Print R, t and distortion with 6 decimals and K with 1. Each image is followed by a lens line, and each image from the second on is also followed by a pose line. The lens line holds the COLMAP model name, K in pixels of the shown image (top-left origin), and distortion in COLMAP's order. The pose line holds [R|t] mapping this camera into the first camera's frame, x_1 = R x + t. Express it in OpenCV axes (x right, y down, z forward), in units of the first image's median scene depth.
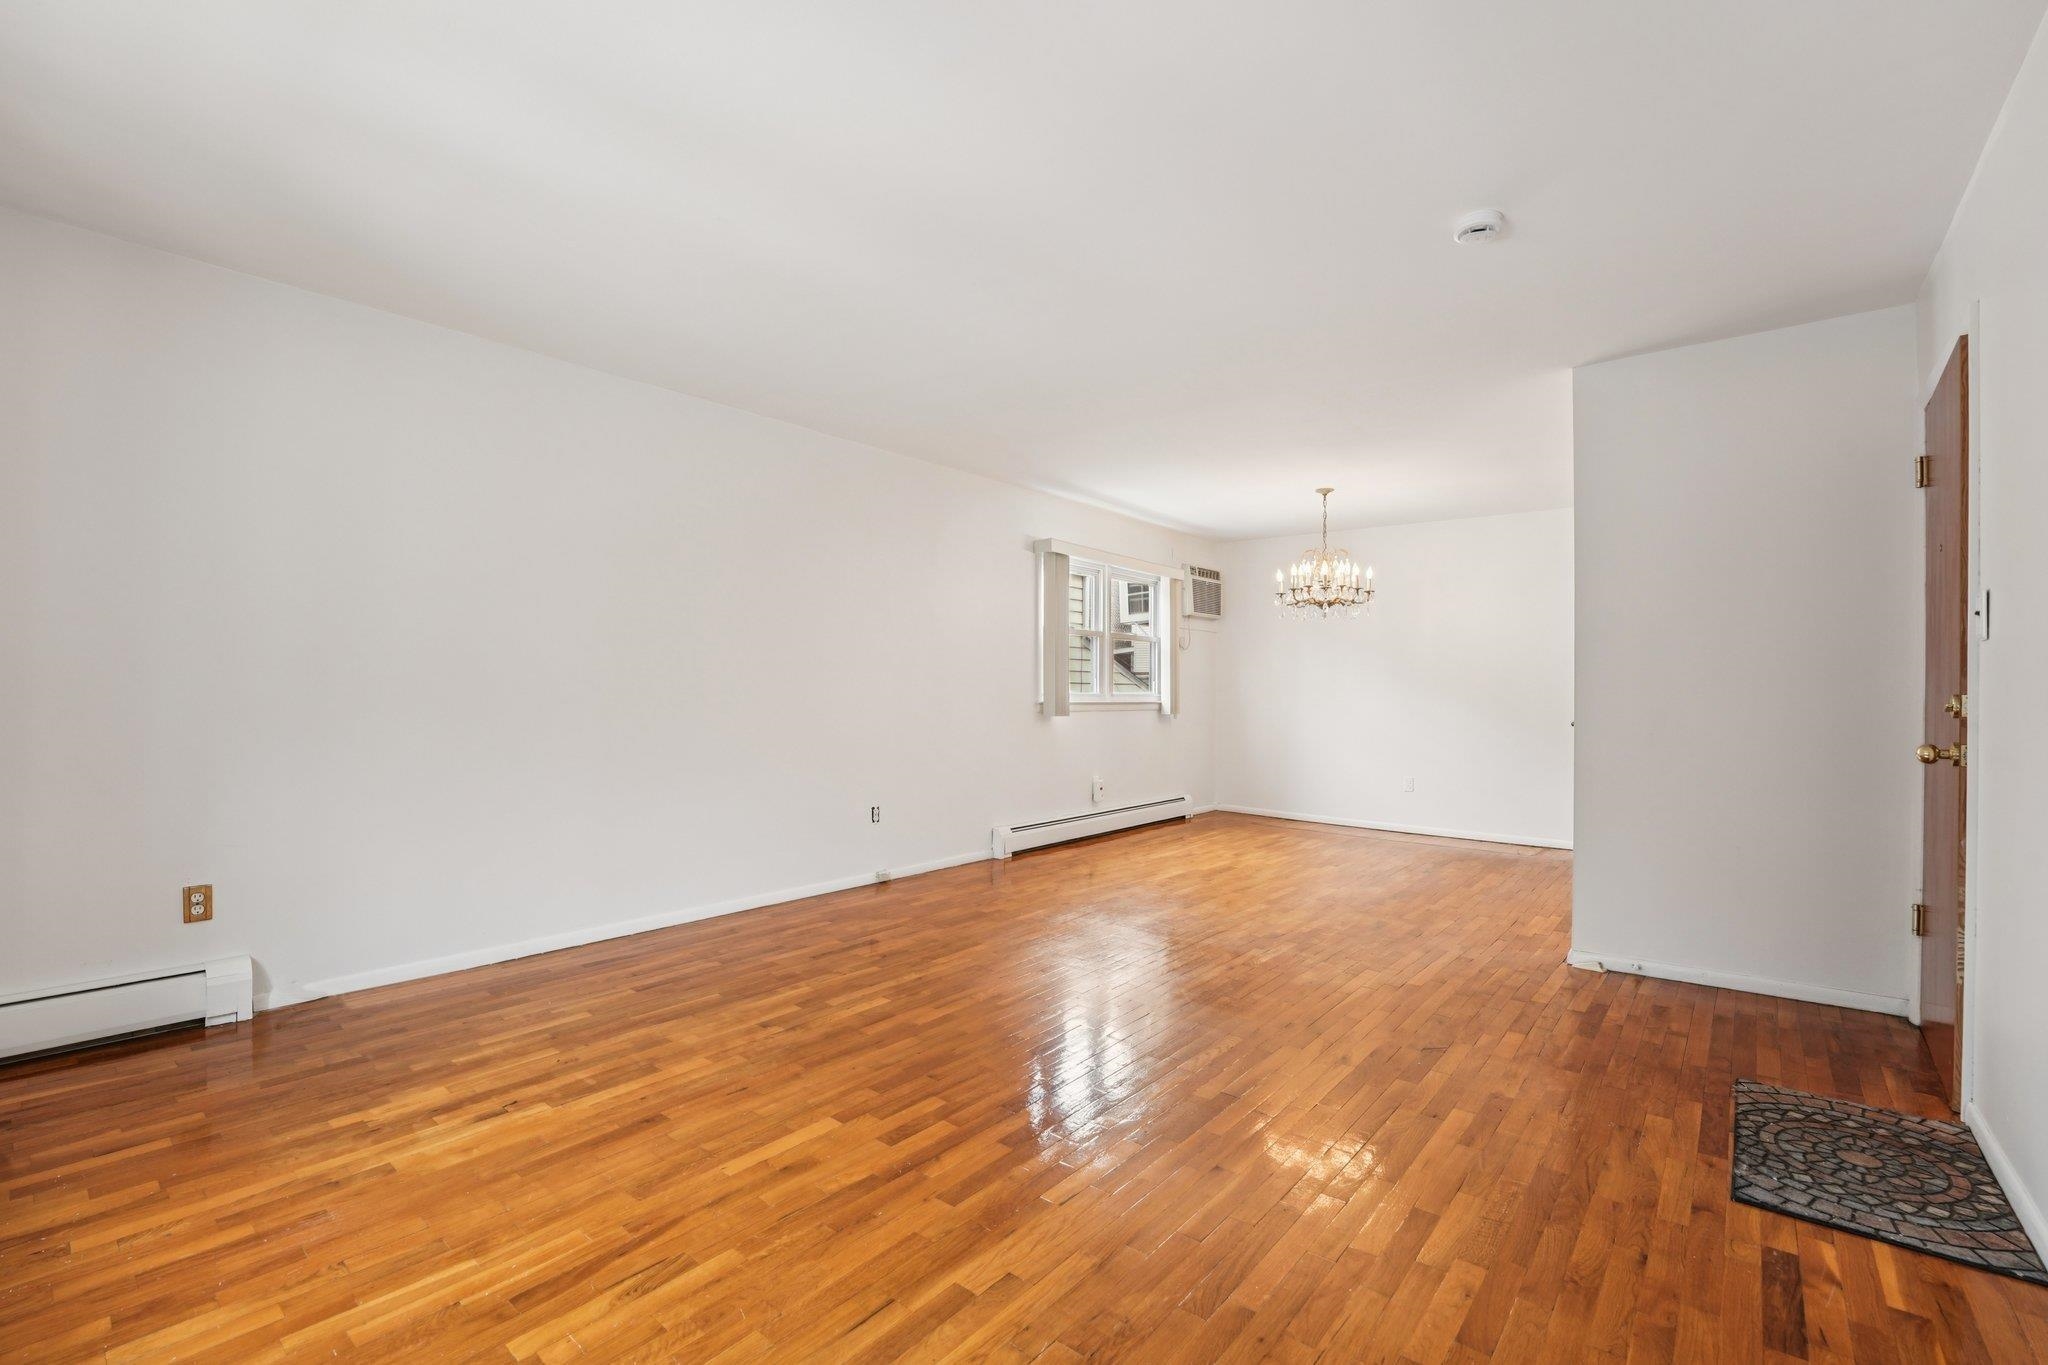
lens RADIAL K [[893.2, 0, 1035.3], [0, 893.2, 692.7], [0, 0, 1]] dist [-0.015781, -0.000743]
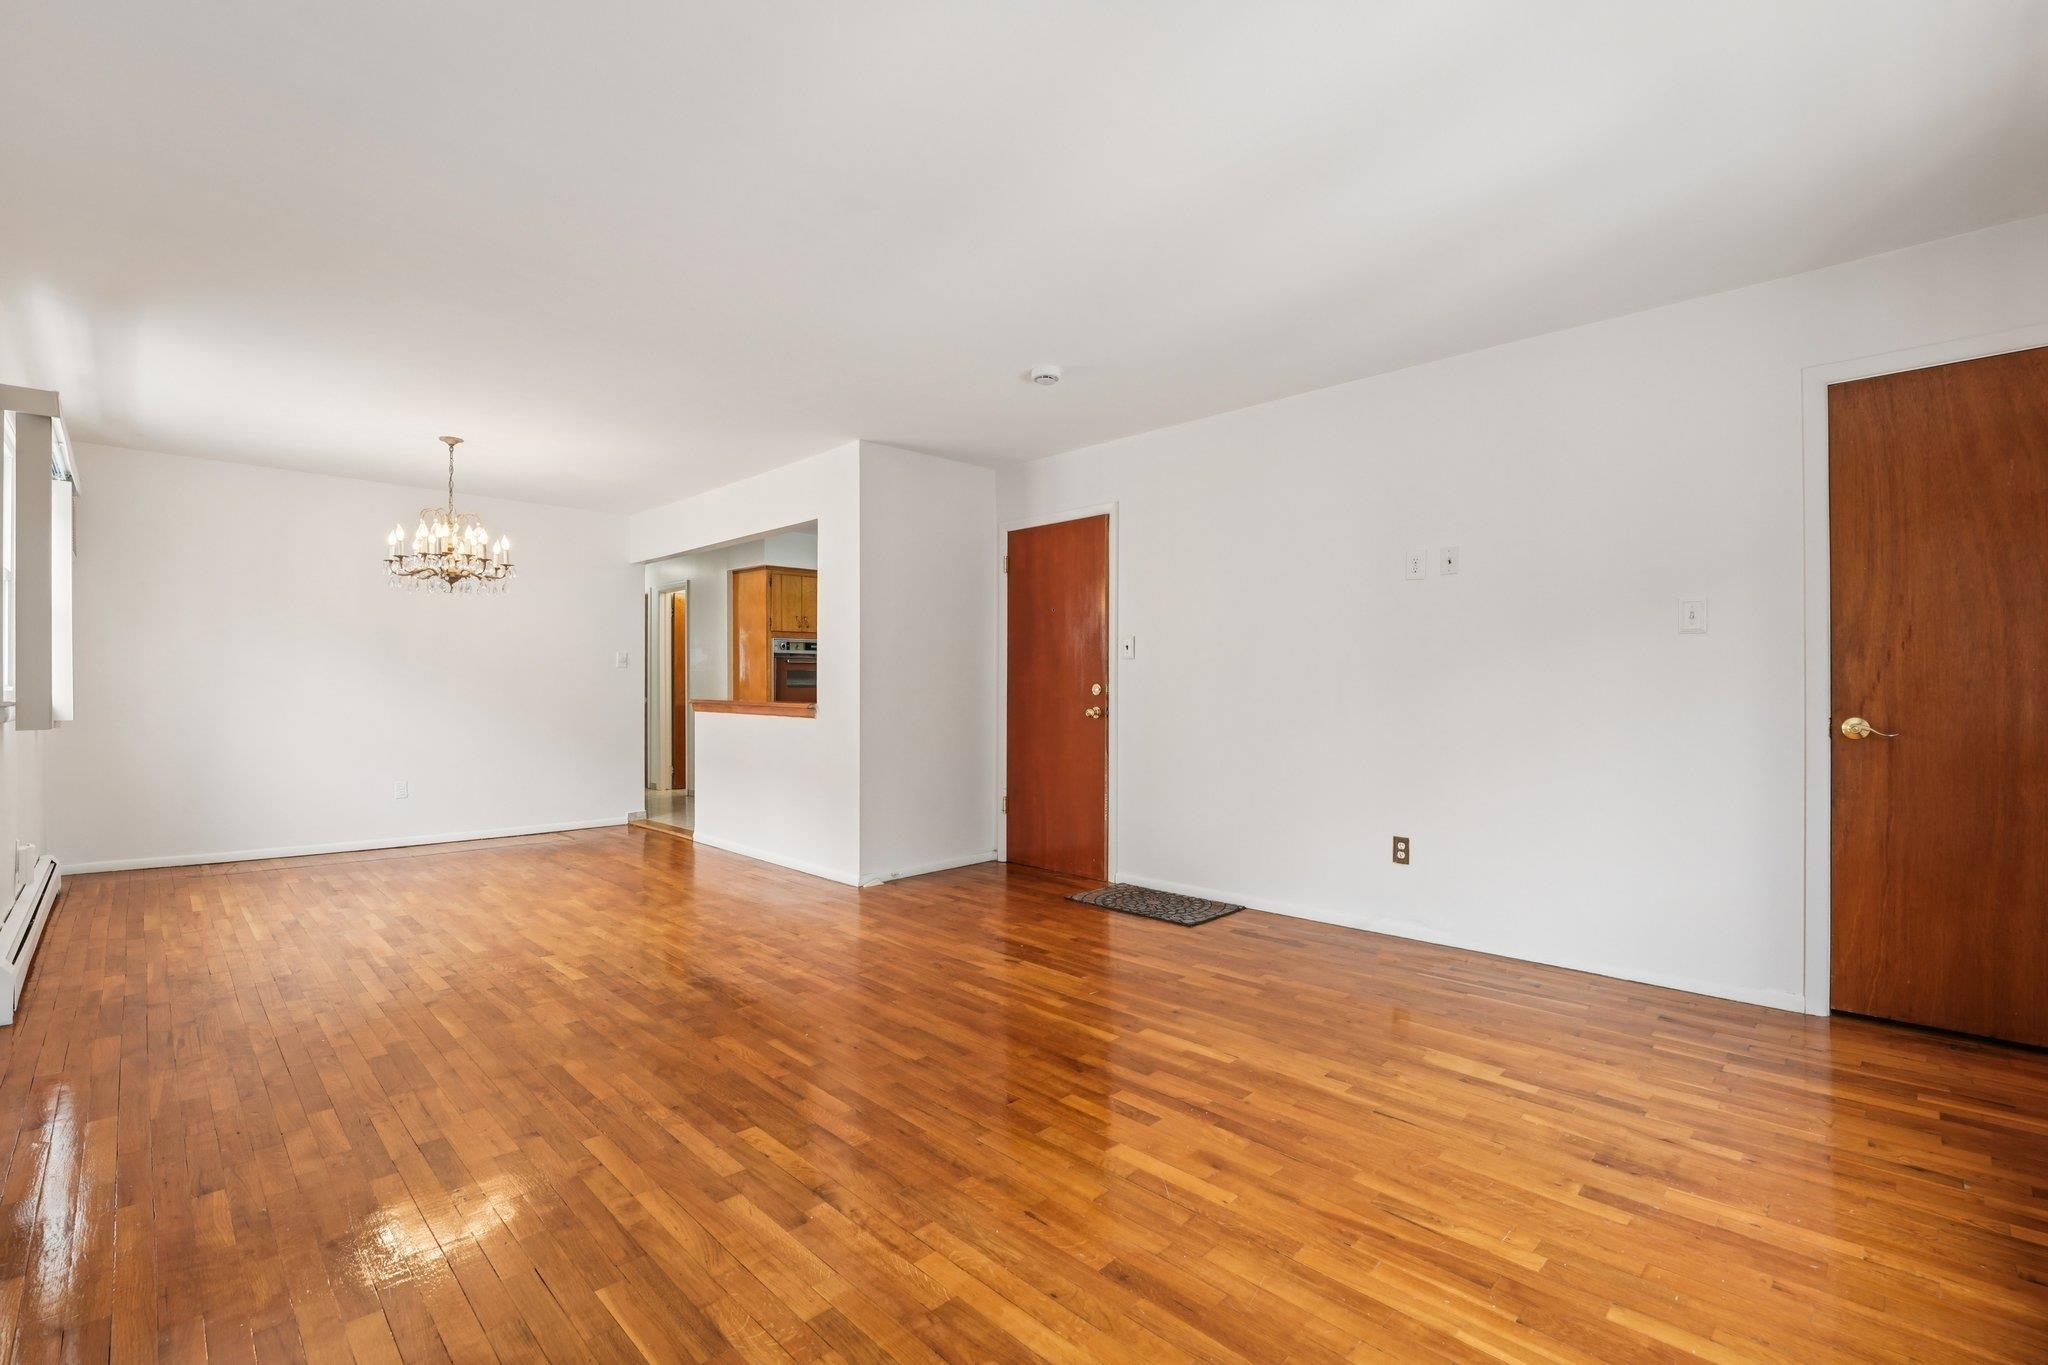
lens RADIAL K [[893.2, 0, 1032.7], [0, 893.2, 686.4], [0, 0, 1]] dist [-0.015781, -0.000743]
pose [[0.095658, -0.003423, 0.995408, -1.092177], [-0.002269, 0.999991, 0.003656, -0.002158], [-0.995412, -0.002608, 0.095649, 0.943645]]
